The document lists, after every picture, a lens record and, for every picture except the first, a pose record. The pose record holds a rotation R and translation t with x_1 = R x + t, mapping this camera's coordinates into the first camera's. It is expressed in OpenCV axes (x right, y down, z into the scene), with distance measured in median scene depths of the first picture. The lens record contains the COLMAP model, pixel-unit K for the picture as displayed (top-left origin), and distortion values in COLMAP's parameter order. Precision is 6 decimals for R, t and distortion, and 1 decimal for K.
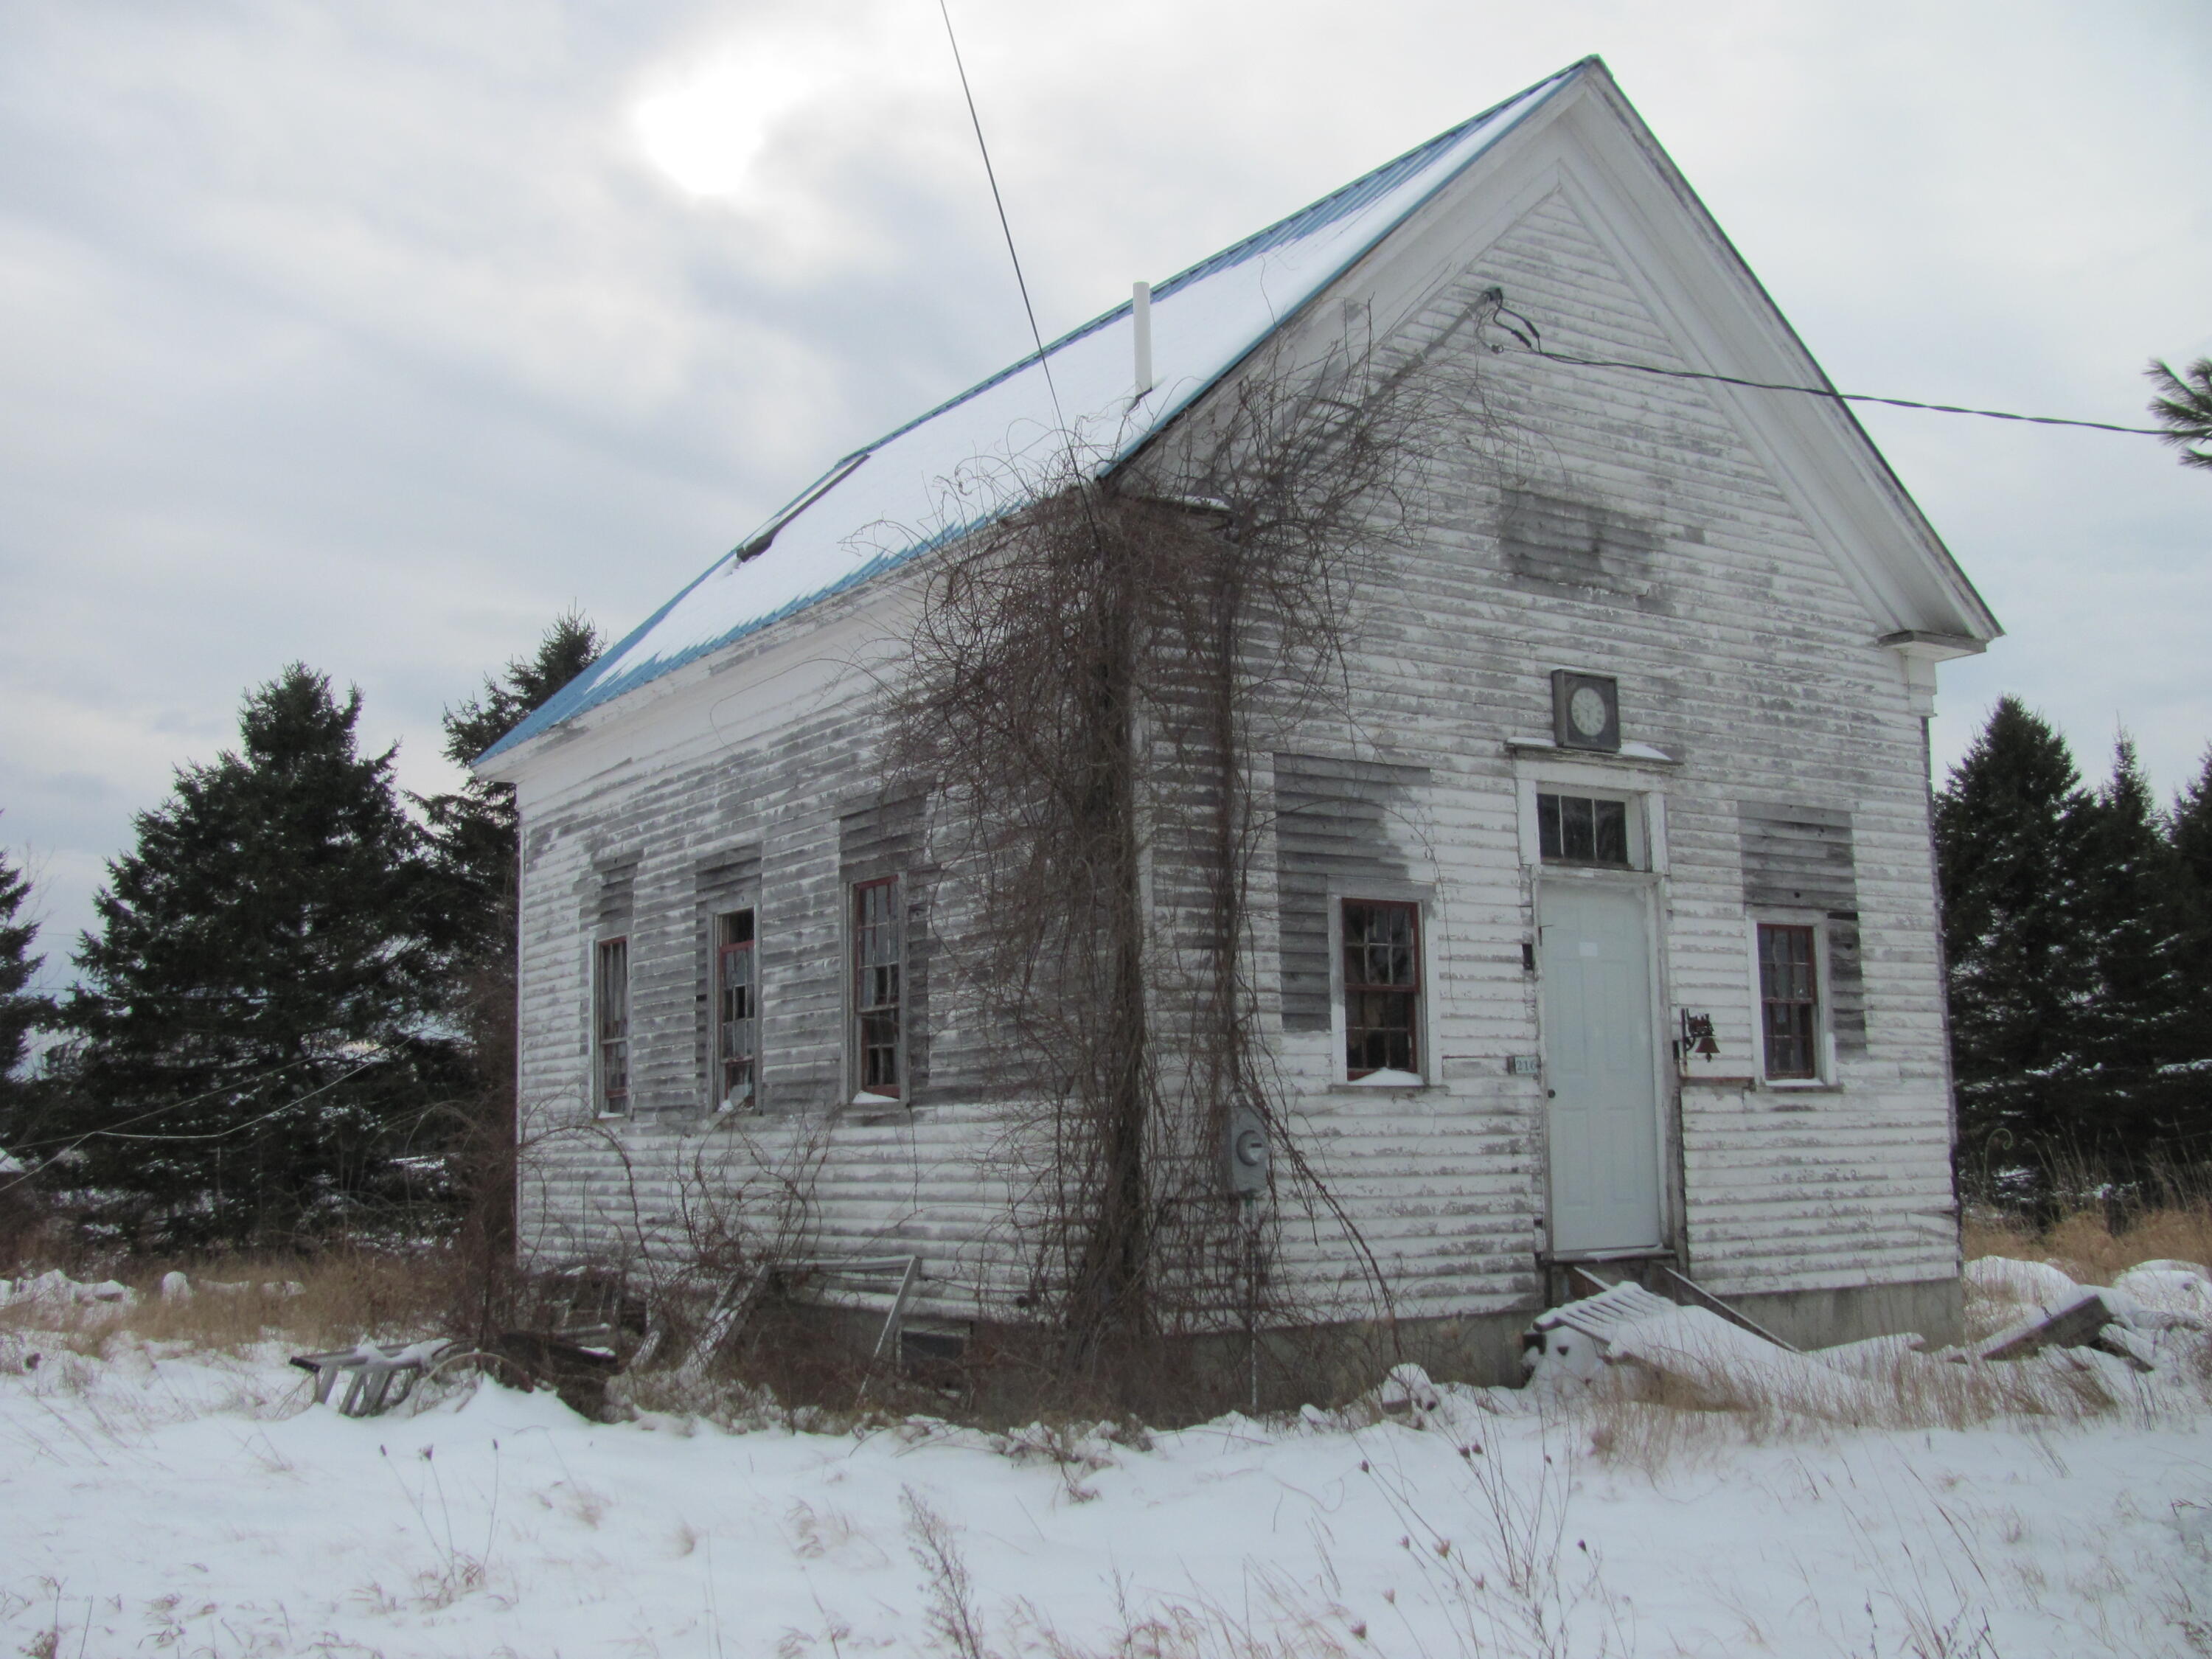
lens RADIAL K [[2393.1, 0, 1109.6], [0, 2393.1, 821.4], [0, 0, 1]] dist [-0.176221, 0.000000]
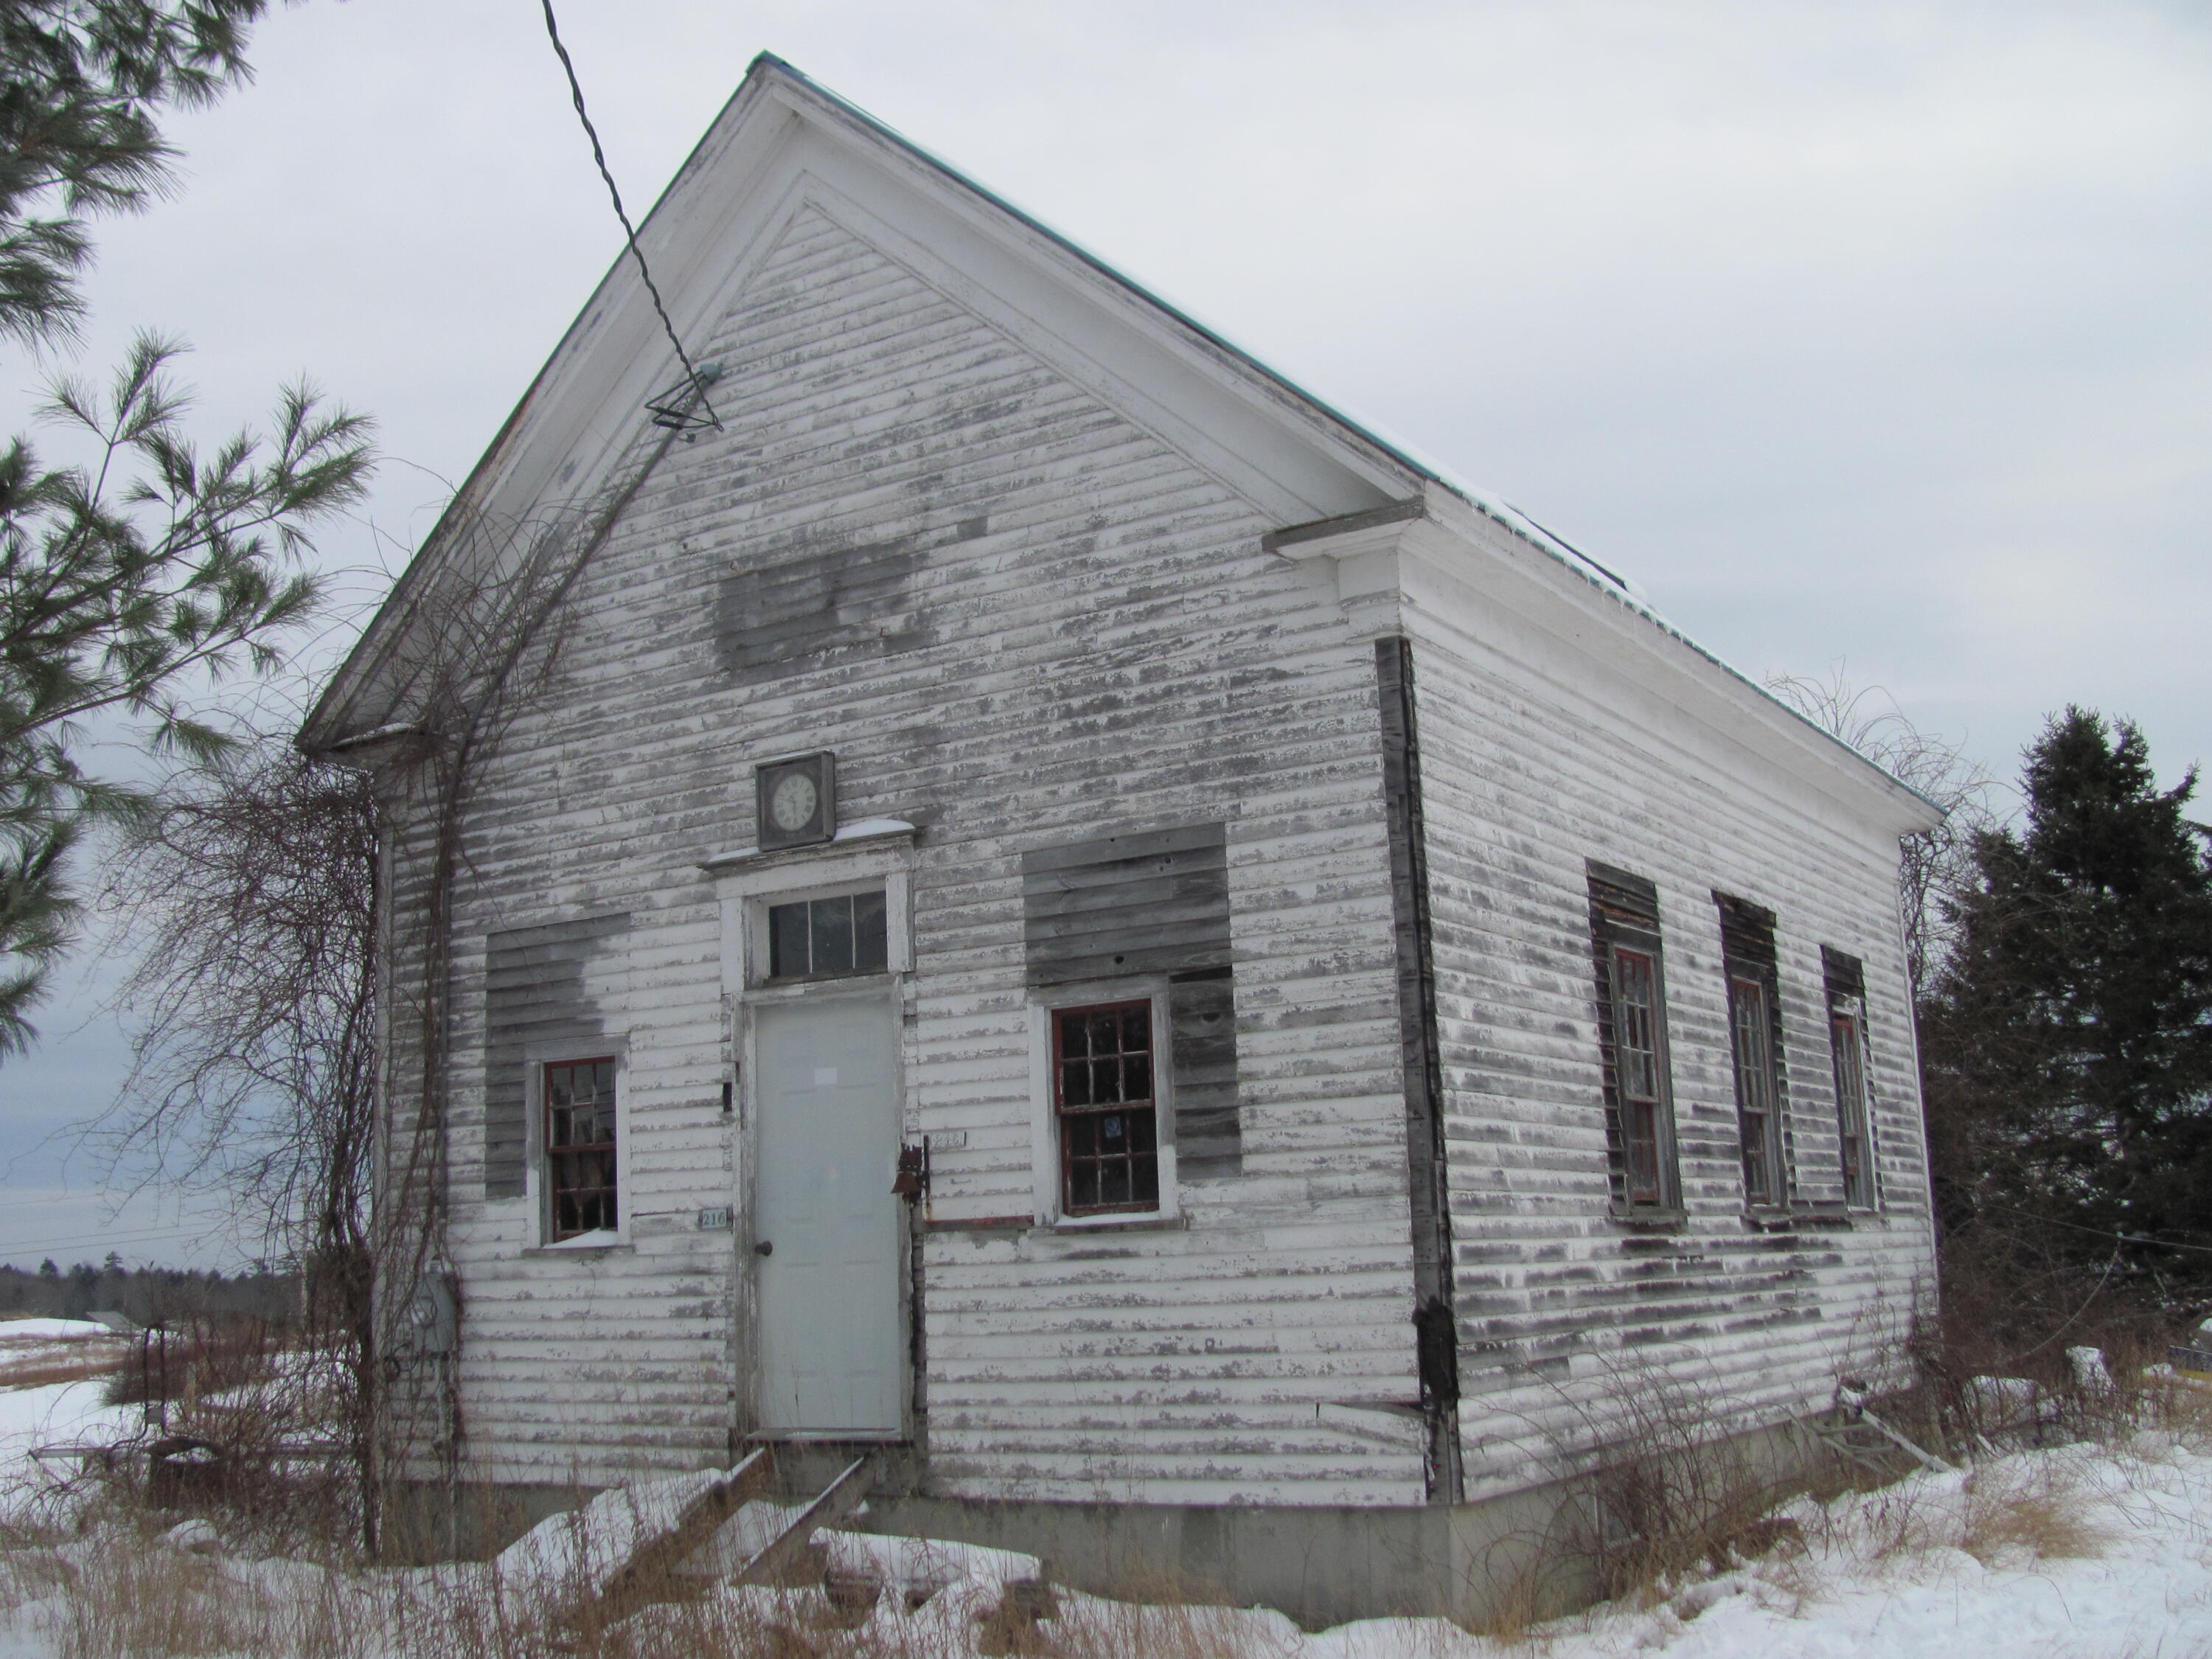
lens RADIAL K [[2393.1, 0, 1103.0], [0, 2393.1, 834.9], [0, 0, 1]] dist [-0.176221, 0.000000]
pose [[0.425482, -0.170694, -0.888723, 0.995336], [0.160465, 0.980719, -0.111540, 0.078357], [0.890627, -0.095151, 0.444669, 0.697691]]
